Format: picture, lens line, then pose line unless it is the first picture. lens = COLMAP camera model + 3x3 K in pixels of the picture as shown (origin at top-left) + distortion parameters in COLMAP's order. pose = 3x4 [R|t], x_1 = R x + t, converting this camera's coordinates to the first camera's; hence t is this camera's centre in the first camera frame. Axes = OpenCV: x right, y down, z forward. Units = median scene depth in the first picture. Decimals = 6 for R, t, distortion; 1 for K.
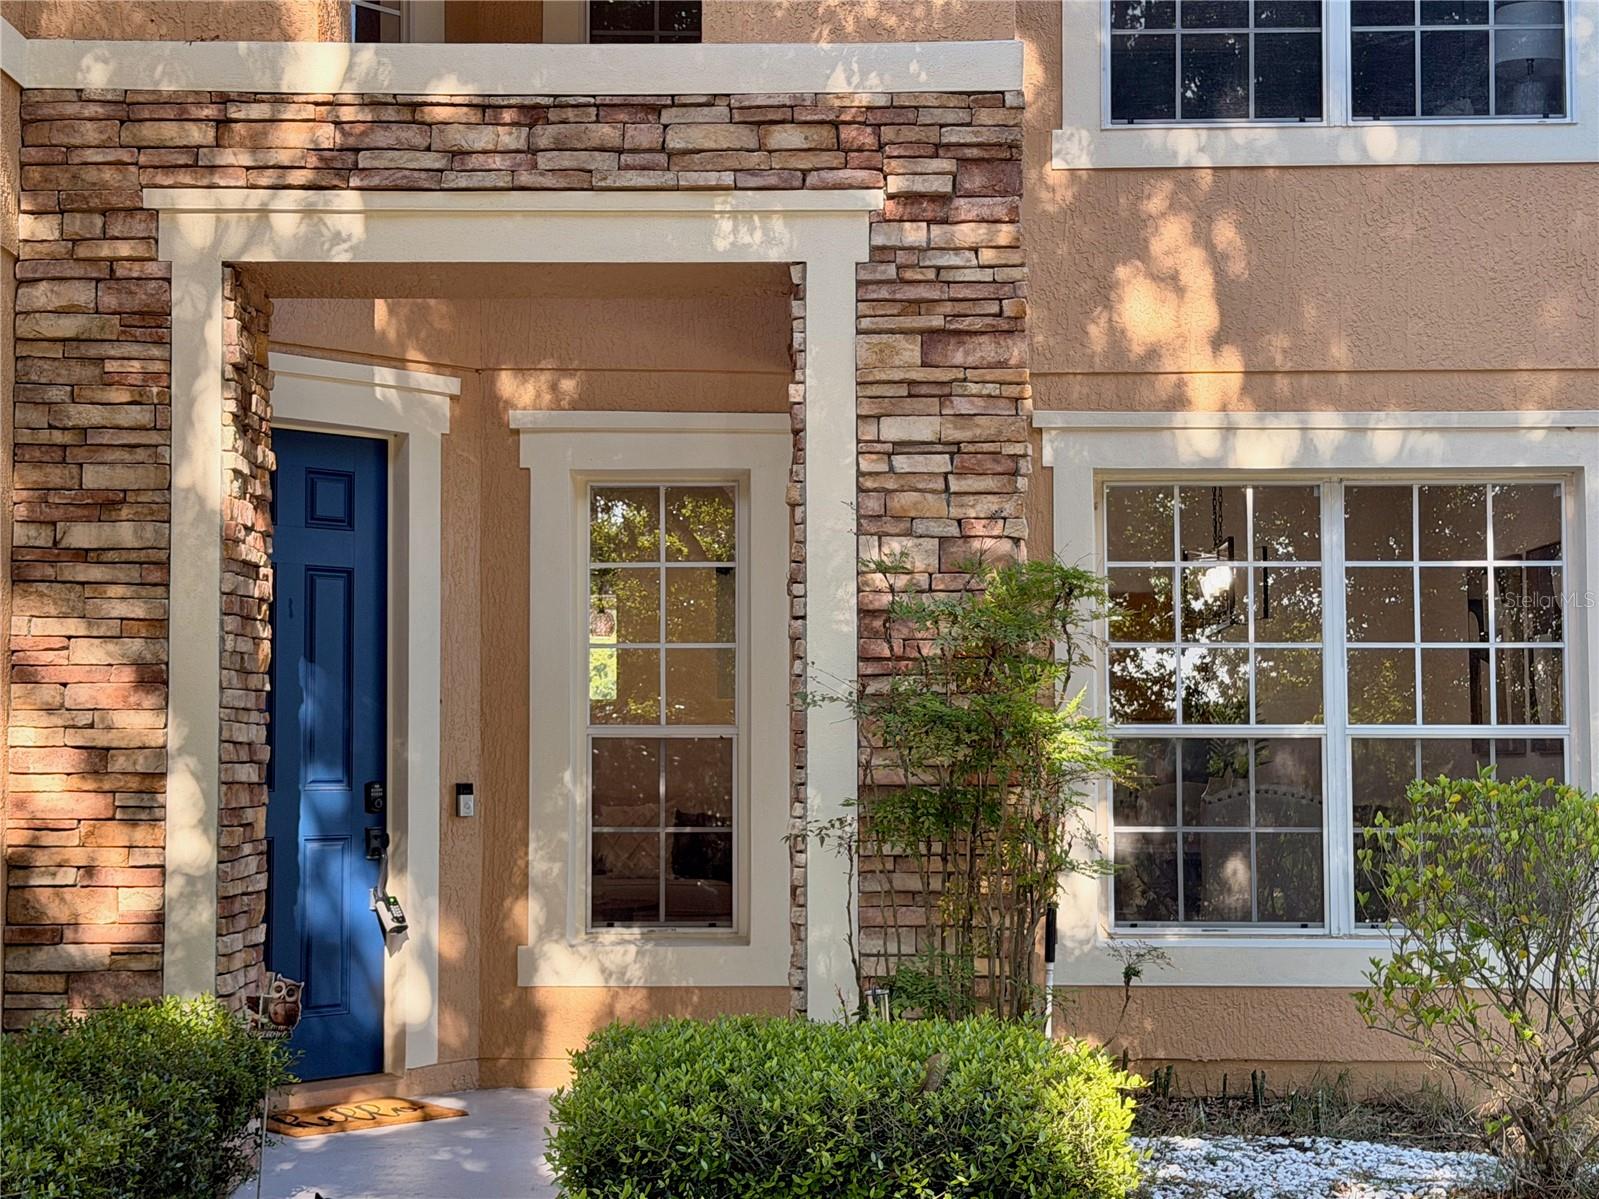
lens RADIAL K [[2691.6, 0, 797.3], [0, 2691.6, 597.2], [0, 0, 1]] dist [0.128402, 0.000000]
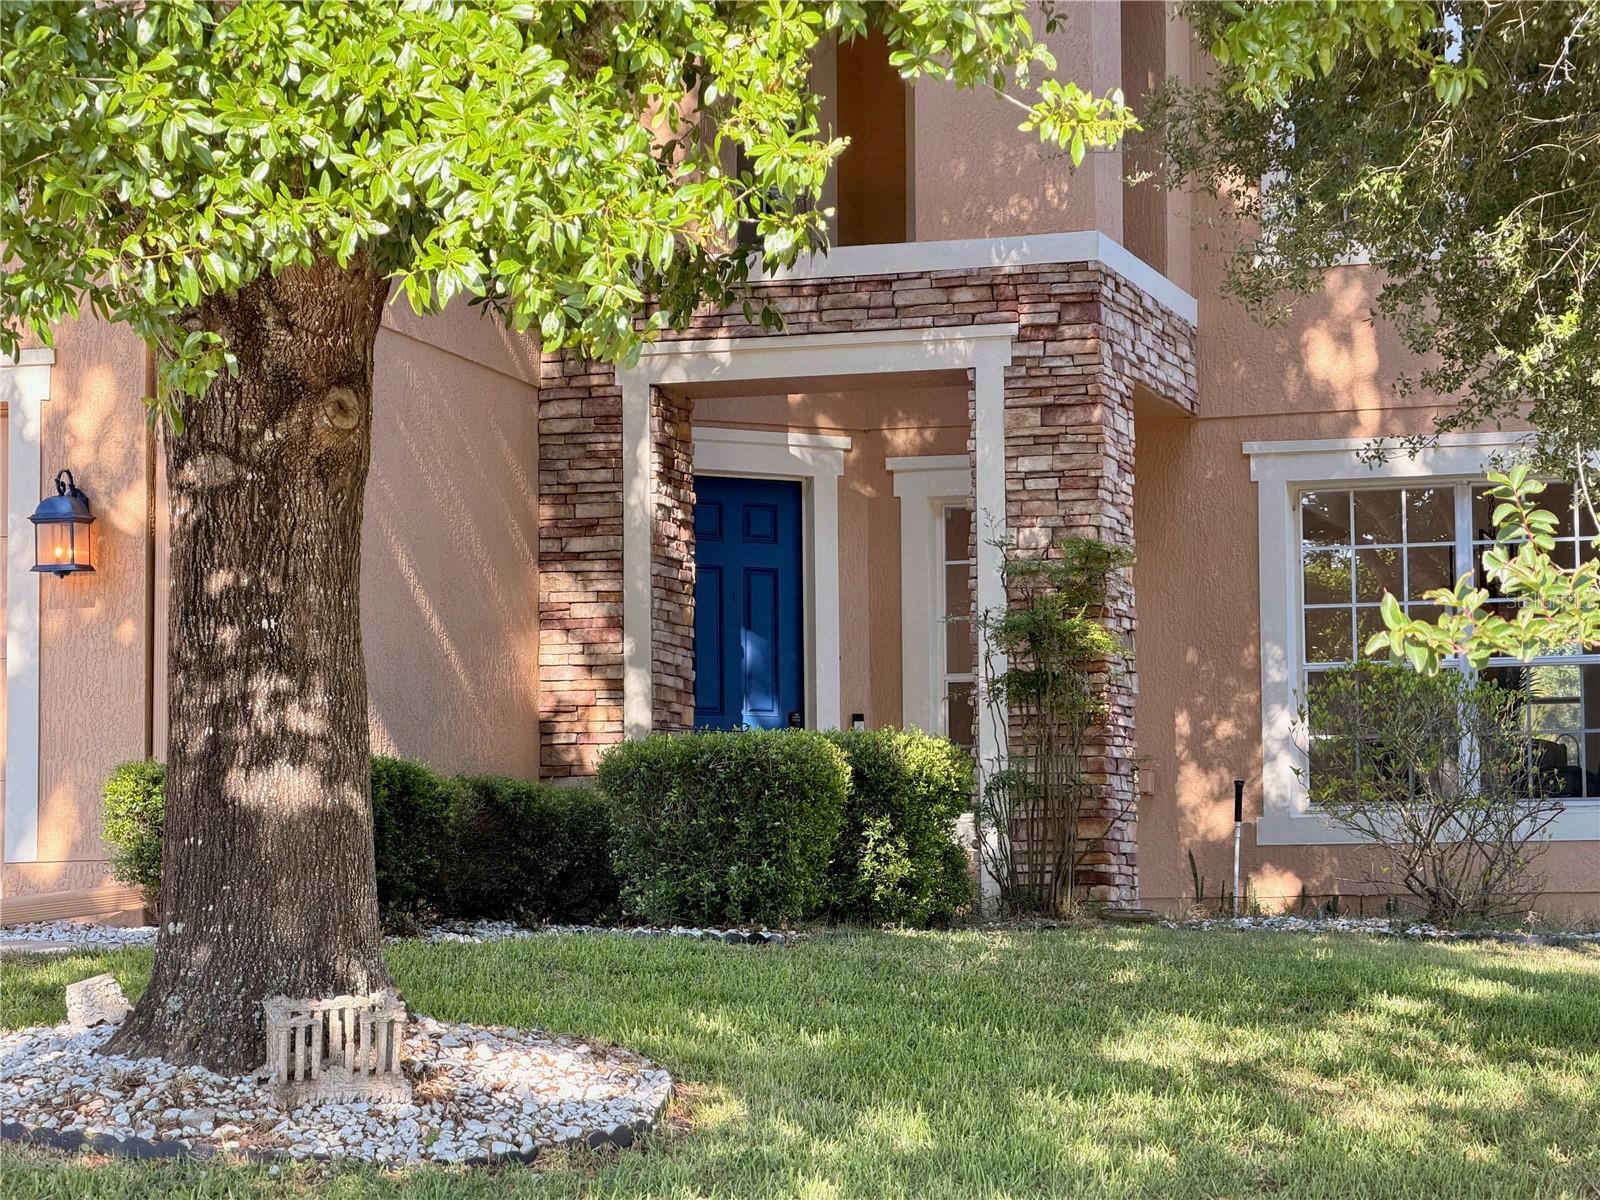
lens RADIAL K [[4703.9, 0, 800.3], [0, 4703.9, 600.2], [0, 0, 1]] dist [0.062863, 0.000000]
pose [[0.958060, -0.032881, -0.284676, 0.732128], [0.024504, 0.999157, -0.032939, 0.115608], [0.285519, 0.024581, 0.958058, -1.850976]]
